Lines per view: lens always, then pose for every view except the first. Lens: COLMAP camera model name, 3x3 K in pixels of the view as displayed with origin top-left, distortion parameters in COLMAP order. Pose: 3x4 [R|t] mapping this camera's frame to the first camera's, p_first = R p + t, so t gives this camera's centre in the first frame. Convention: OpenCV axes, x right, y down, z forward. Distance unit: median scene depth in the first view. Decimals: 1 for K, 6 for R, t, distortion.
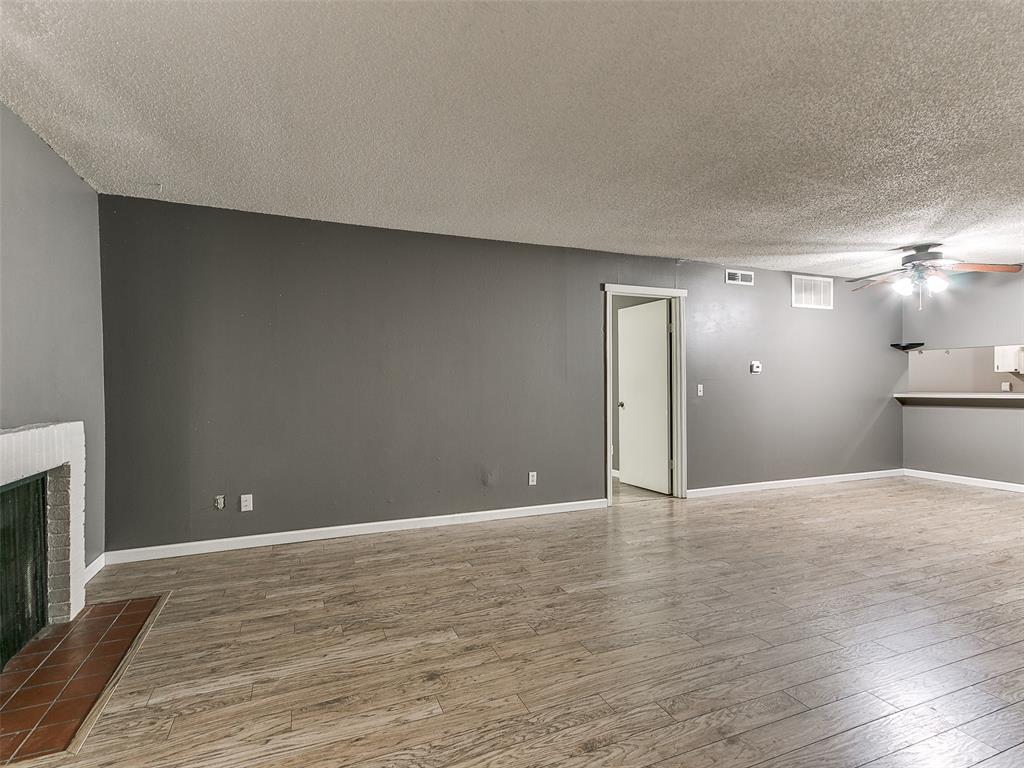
lens RADIAL K [[516.6, 0, 512.4], [0, 516.6, 386.3], [0, 0, 1]] dist [0.024509, -0.000948]
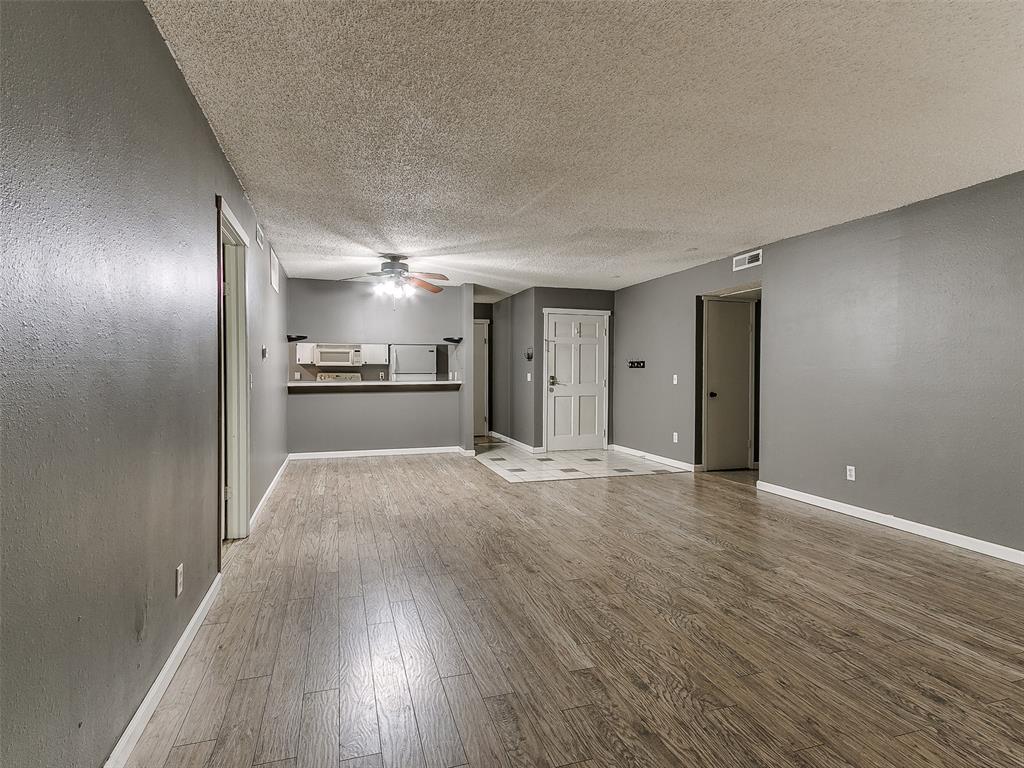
lens RADIAL K [[531.8, 0, 505.7], [0, 531.8, 379.9], [0, 0, 1]] dist [0.027066, -0.000848]
pose [[0.089399, -0.009154, 0.995954, -0.395656], [0.000775, 0.999958, 0.009121, -0.001237], [-0.995996, -0.000044, 0.089403, 0.659632]]
